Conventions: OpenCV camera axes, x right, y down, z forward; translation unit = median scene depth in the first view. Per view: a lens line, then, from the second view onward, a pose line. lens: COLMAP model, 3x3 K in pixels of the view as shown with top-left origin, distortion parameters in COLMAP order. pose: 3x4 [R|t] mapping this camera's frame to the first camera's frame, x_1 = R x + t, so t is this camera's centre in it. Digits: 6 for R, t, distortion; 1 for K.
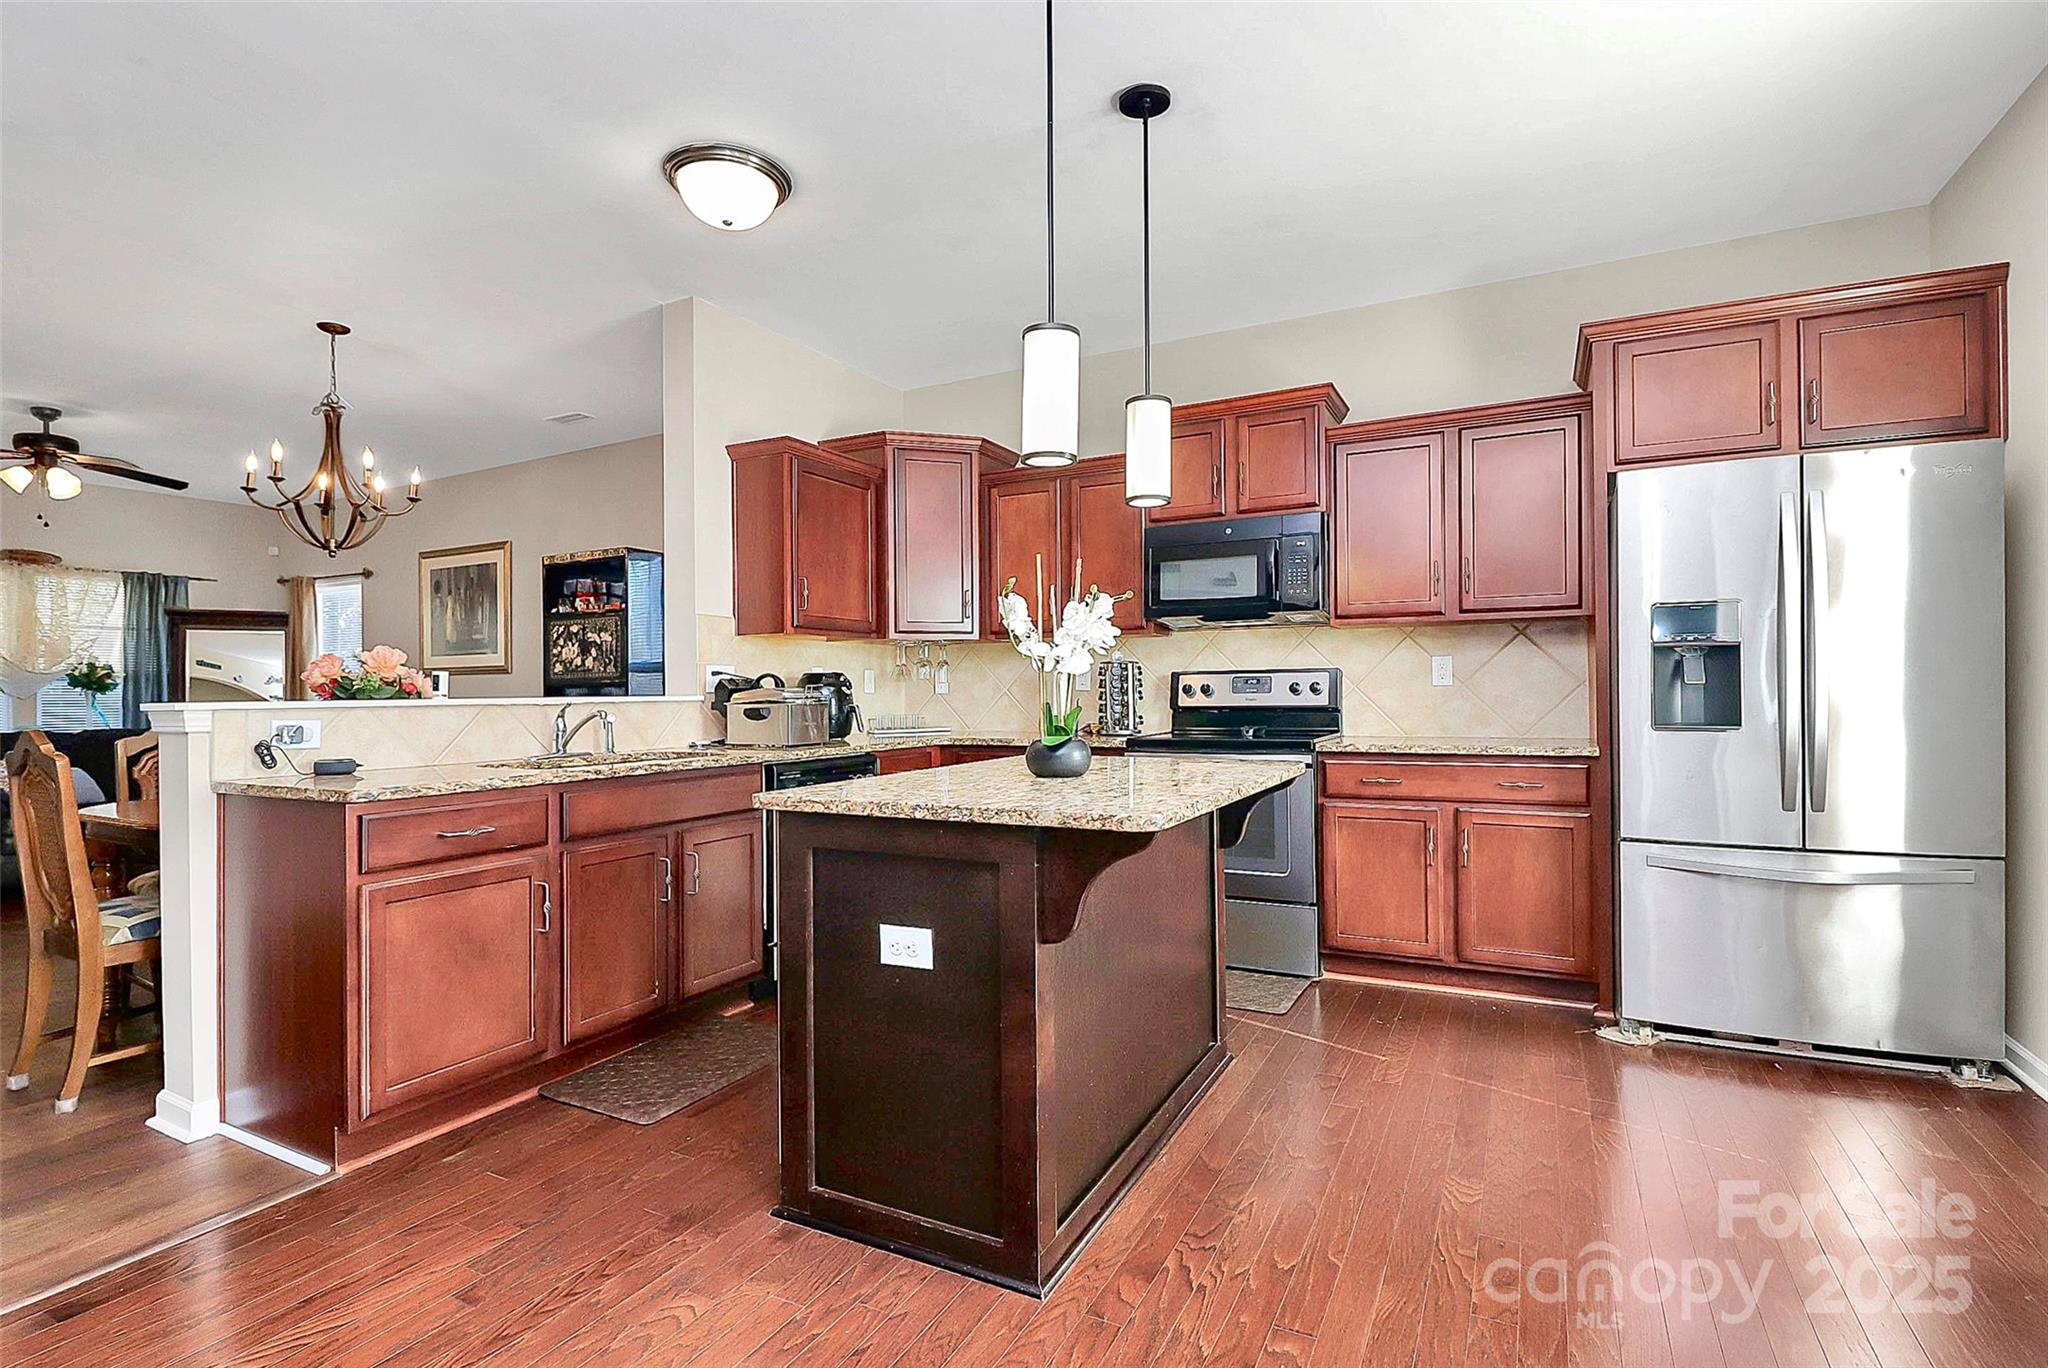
lens RADIAL K [[995.8, 0, 987.0], [0, 995.8, 683.2], [0, 0, 1]] dist [-0.006626, 0.001768]
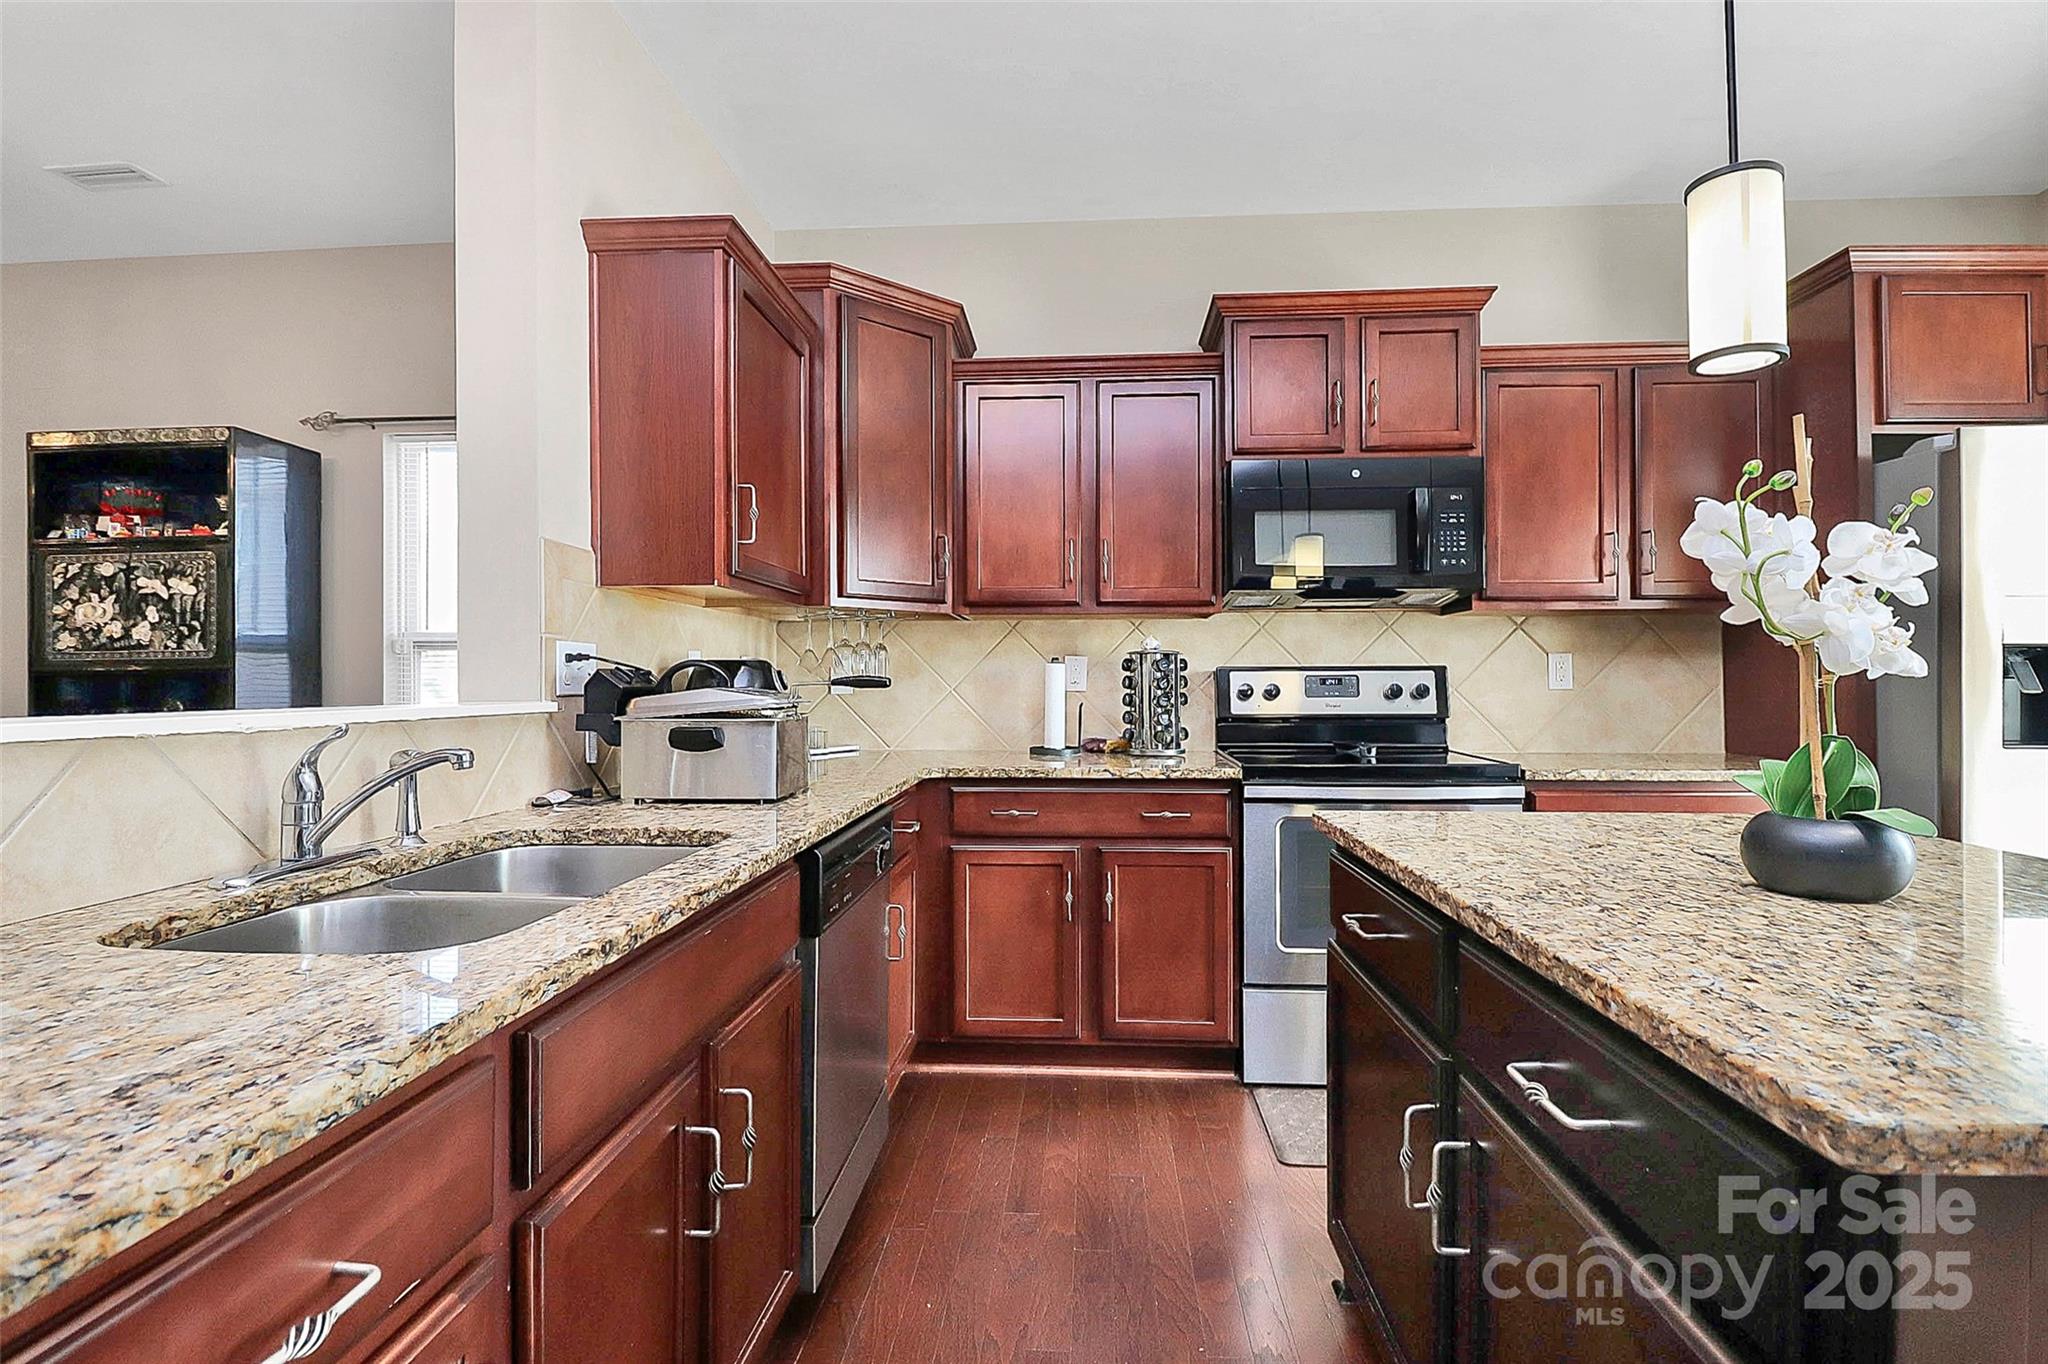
lens RADIAL K [[995.8, 0, 1016.5], [0, 995.8, 686.9], [0, 0, 1]] dist [-0.006626, 0.001768]
pose [[0.908010, 0.006584, 0.418897, -0.261005], [-0.011827, 0.999881, 0.009921, -0.002563], [-0.418781, -0.013963, 0.907980, 0.412400]]
